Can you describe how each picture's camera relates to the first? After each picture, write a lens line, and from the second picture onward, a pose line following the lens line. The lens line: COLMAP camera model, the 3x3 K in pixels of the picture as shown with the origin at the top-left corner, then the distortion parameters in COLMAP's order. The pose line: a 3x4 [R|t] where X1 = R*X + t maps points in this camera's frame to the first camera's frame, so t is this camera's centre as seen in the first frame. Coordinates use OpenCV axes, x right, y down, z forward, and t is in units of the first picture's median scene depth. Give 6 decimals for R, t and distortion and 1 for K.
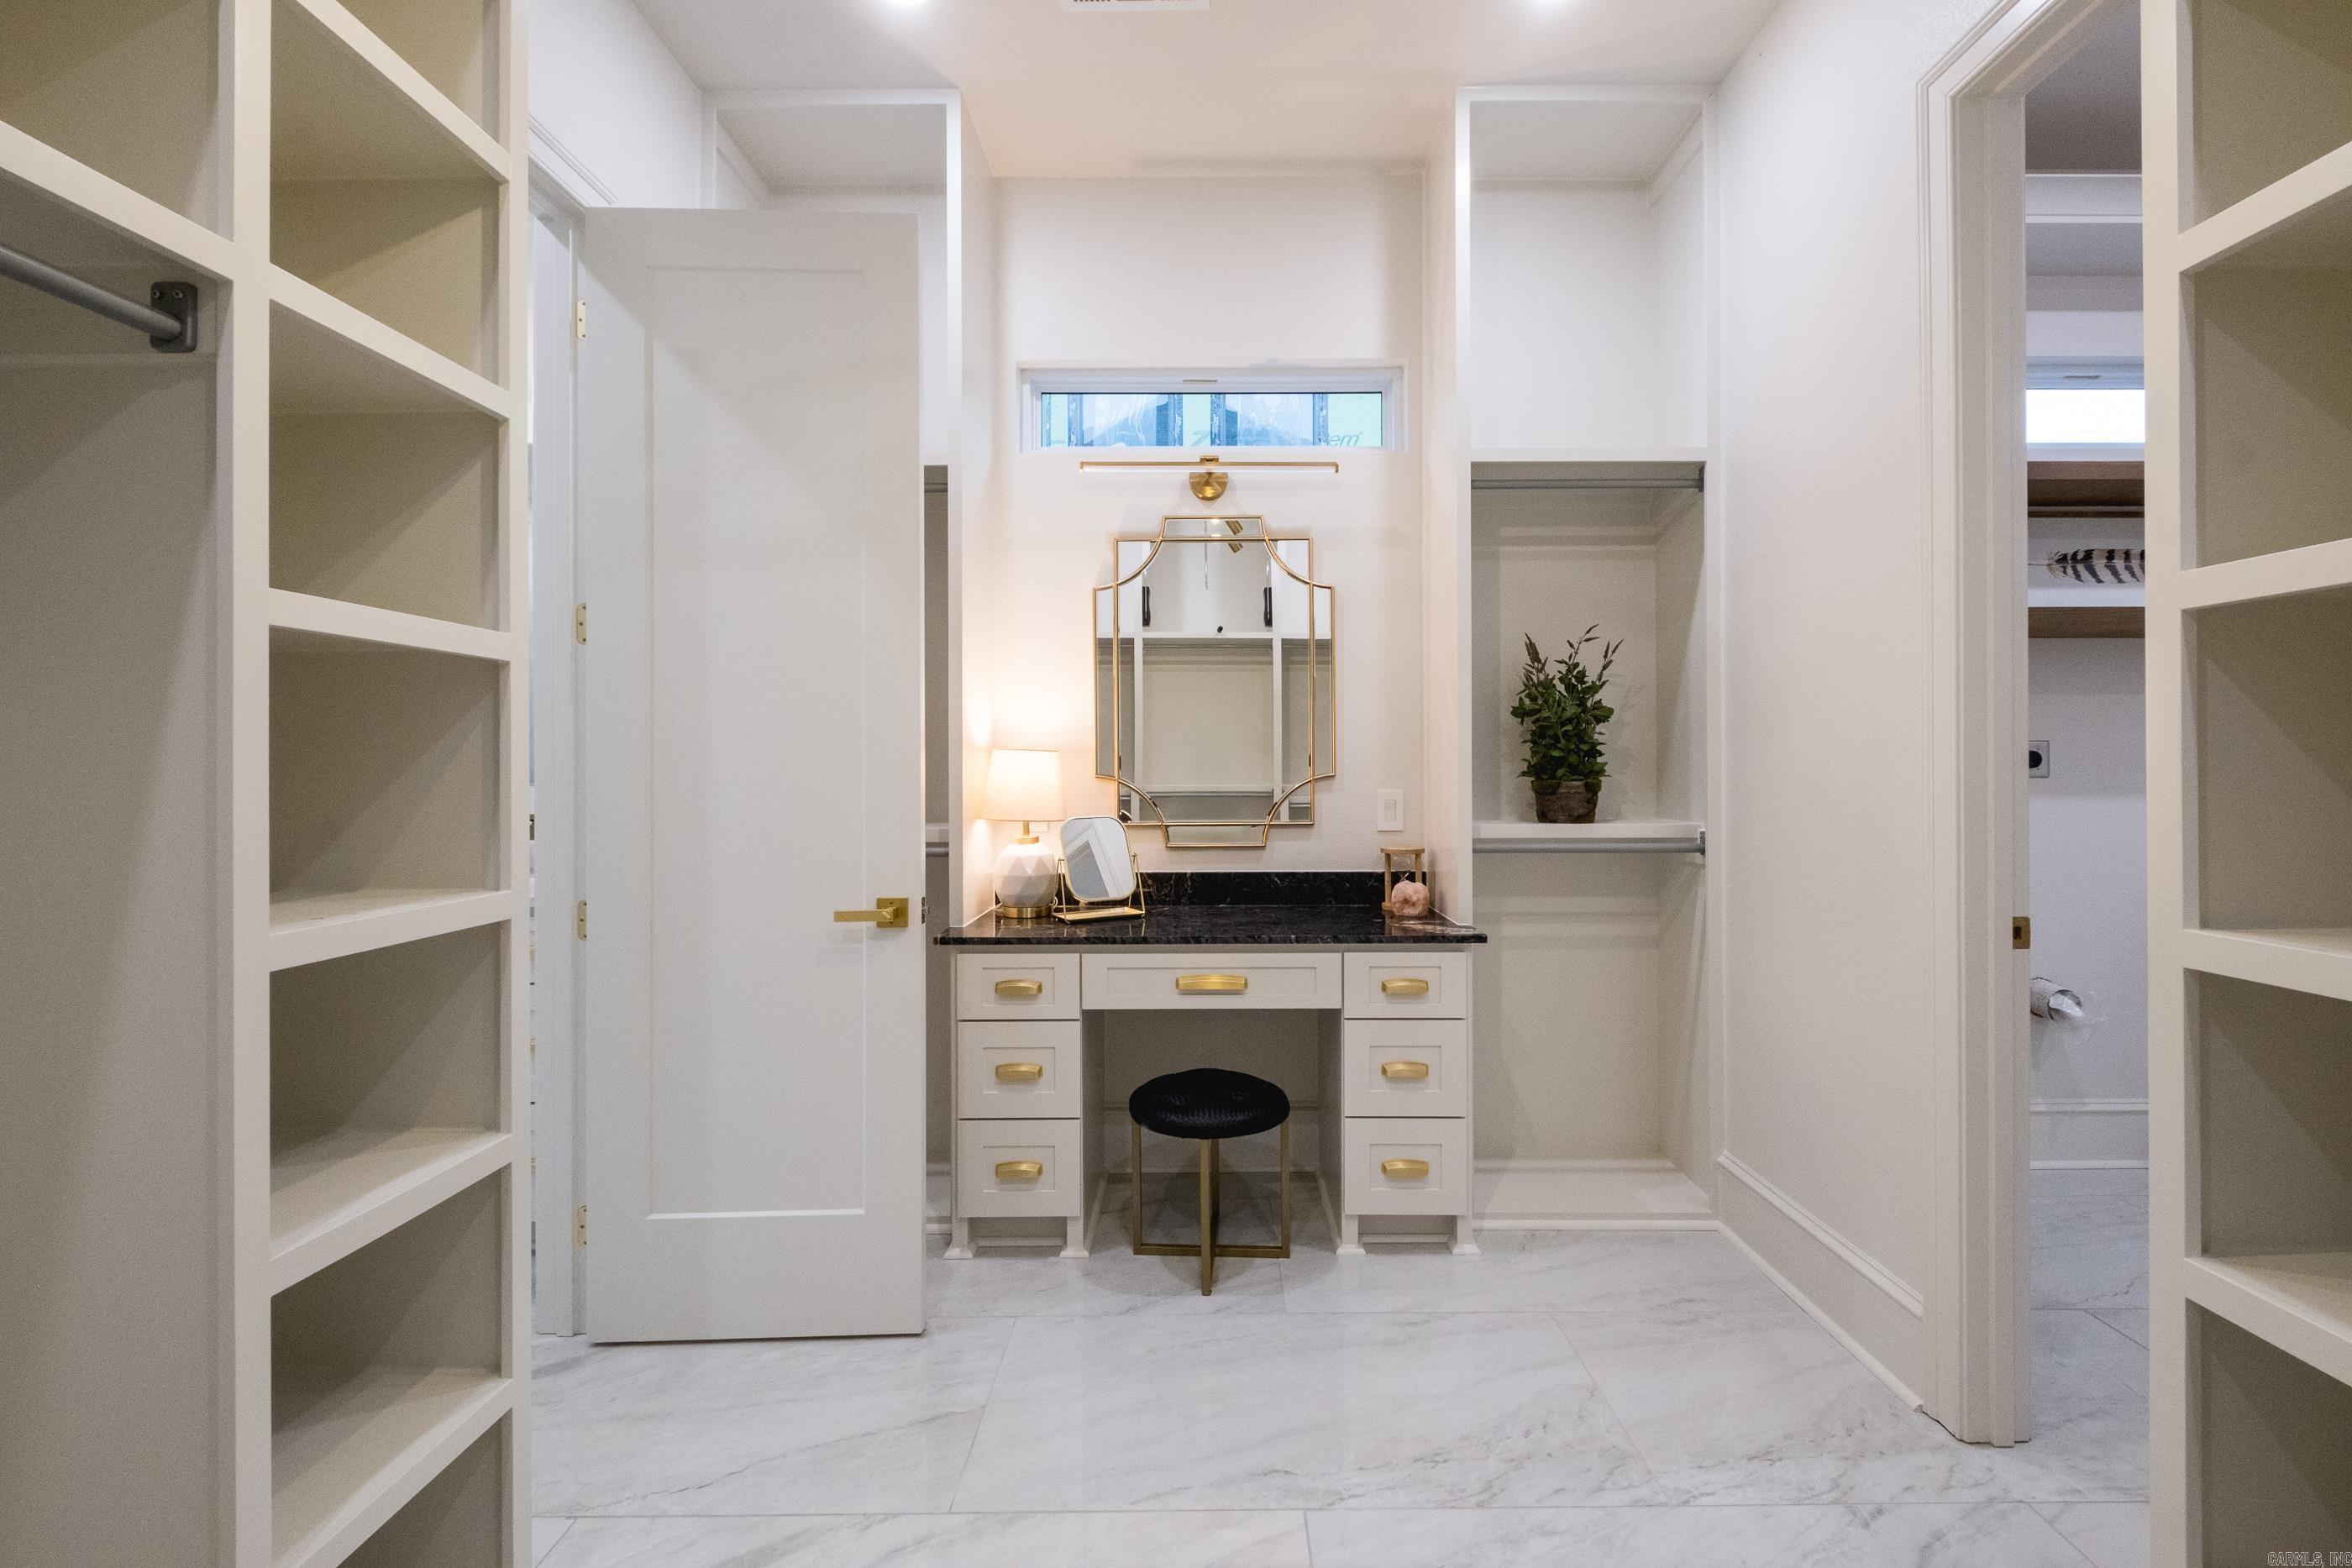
lens RADIAL K [[1035.1, 0, 1186.6], [0, 1035.1, 778.6], [0, 0, 1]] dist [0.001965, -0.002819]
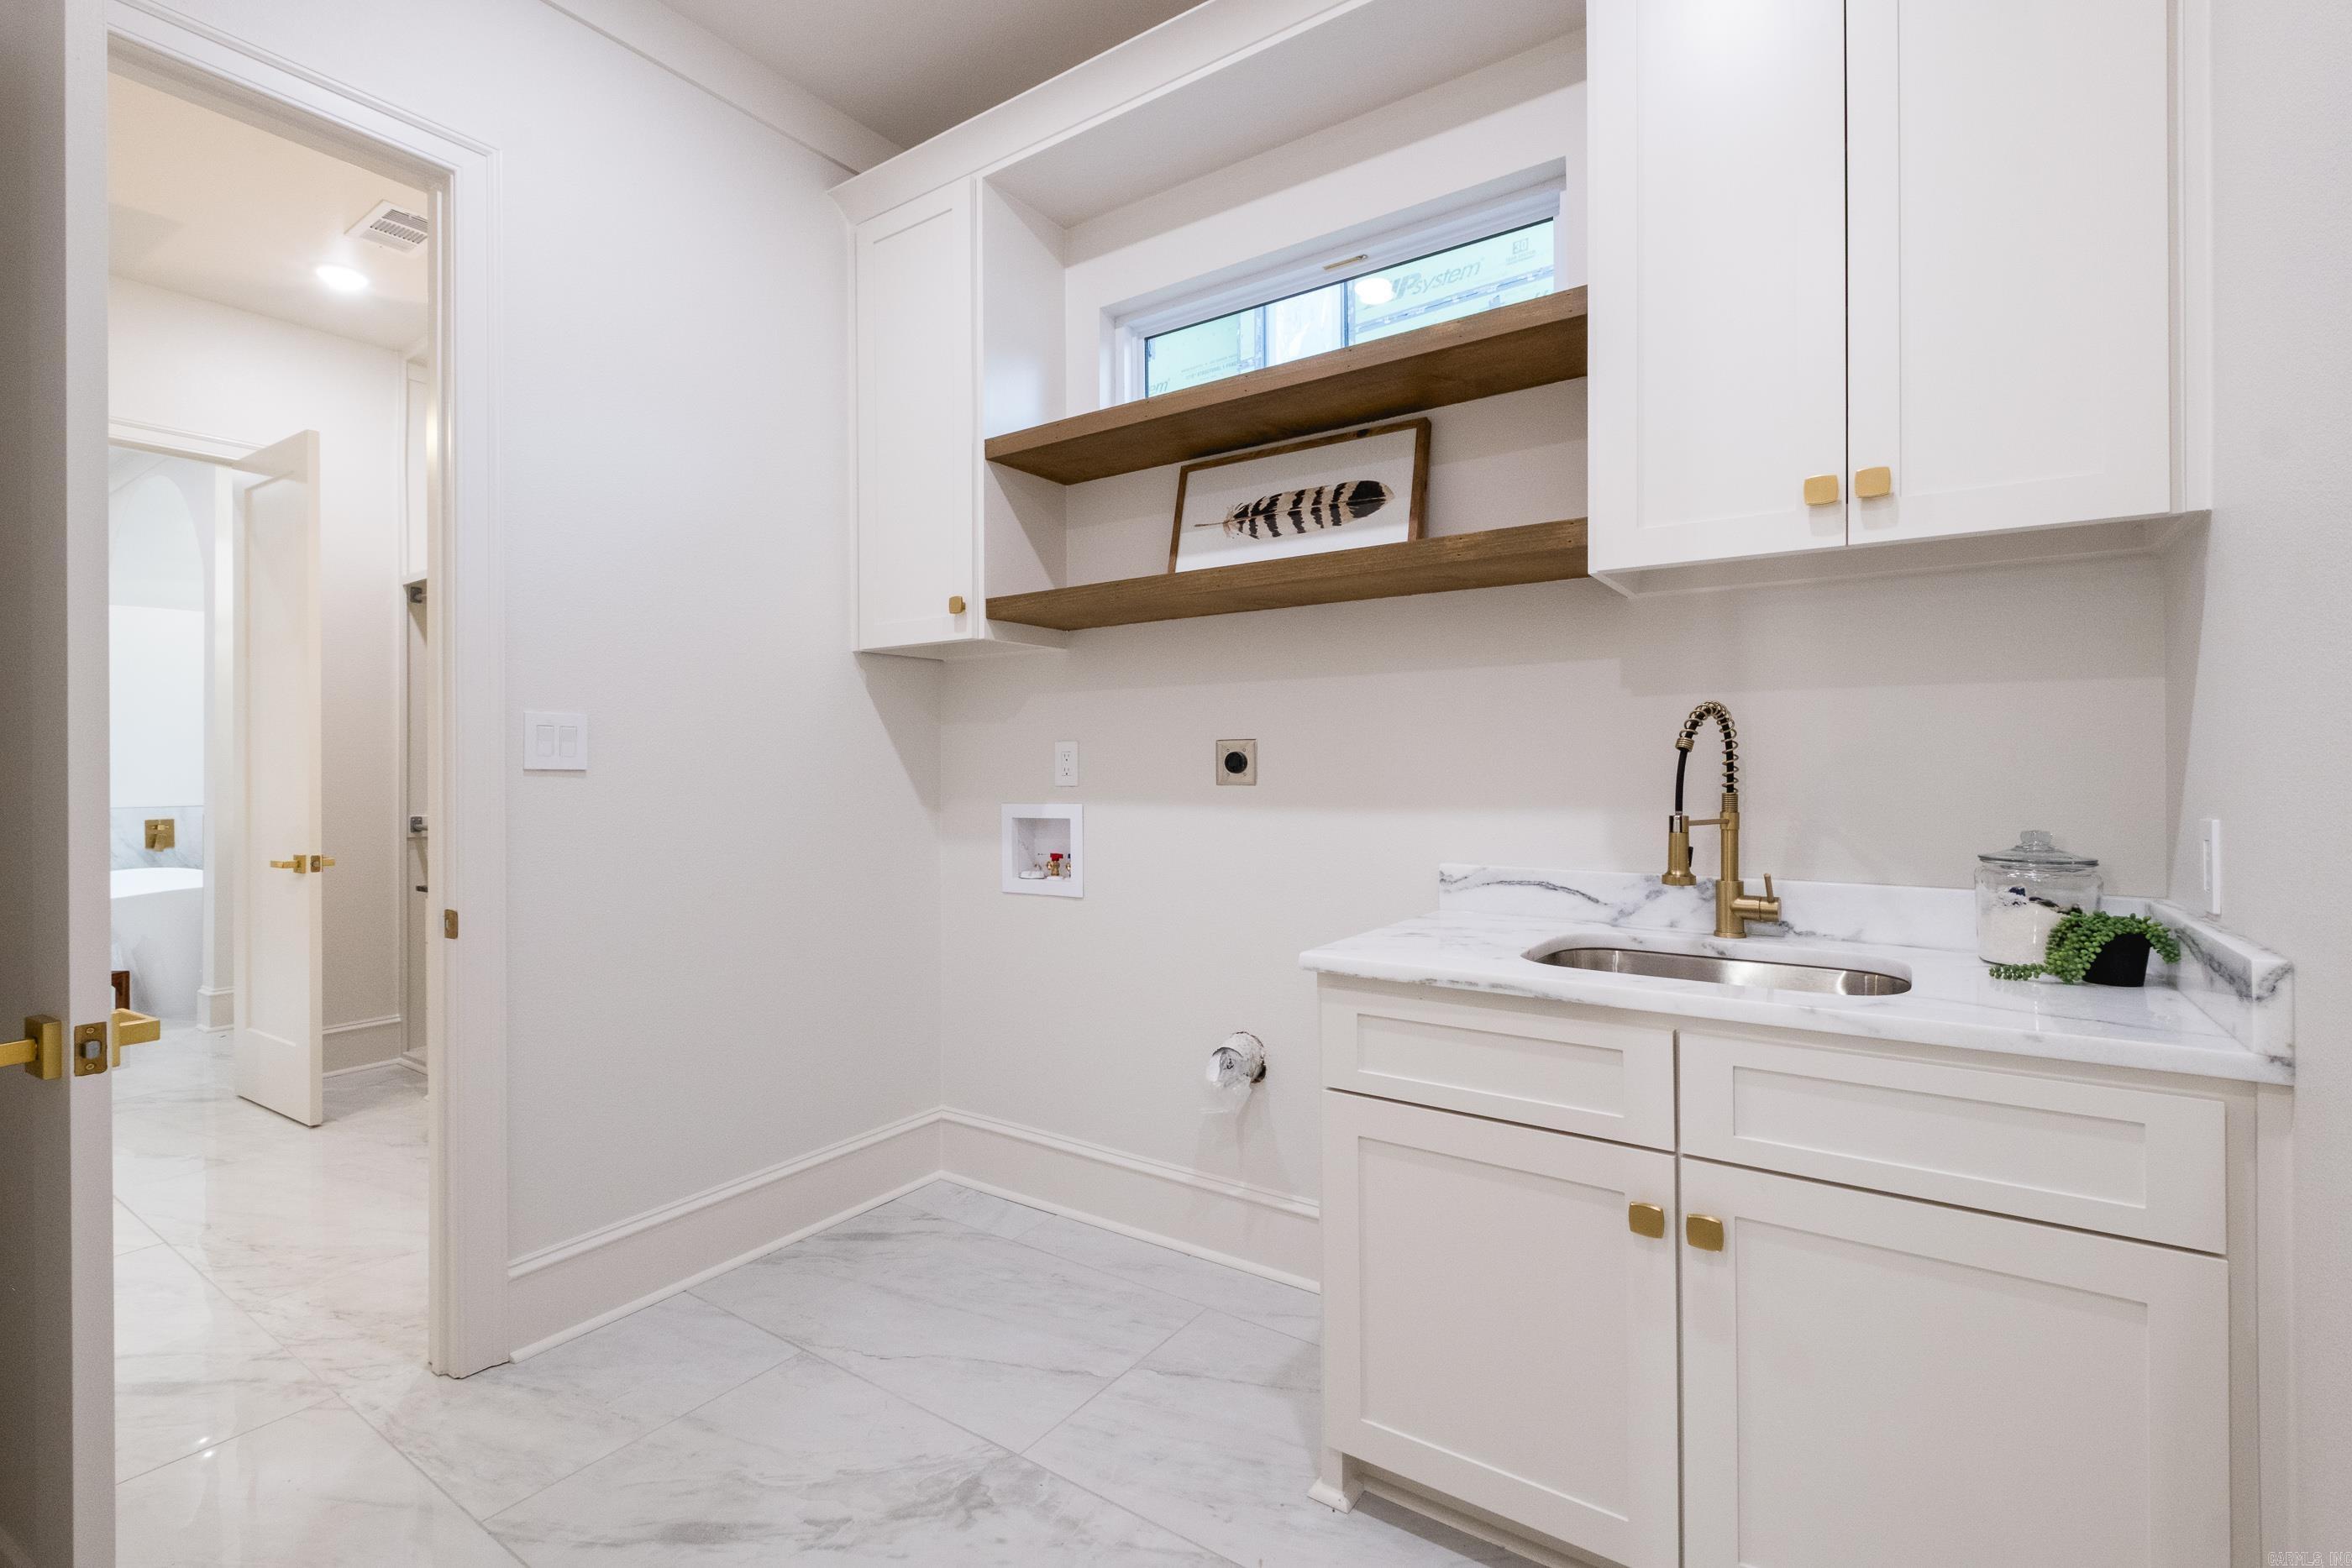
lens RADIAL K [[1035.1, 0, 1191.6], [0, 1035.1, 776.3], [0, 0, 1]] dist [0.001965, -0.002819]
pose [[0.825677, 0.001819, -0.564141, 1.268455], [0.000039, 0.999995, 0.003282, -0.010395], [0.564144, -0.002732, 0.825672, 0.315830]]
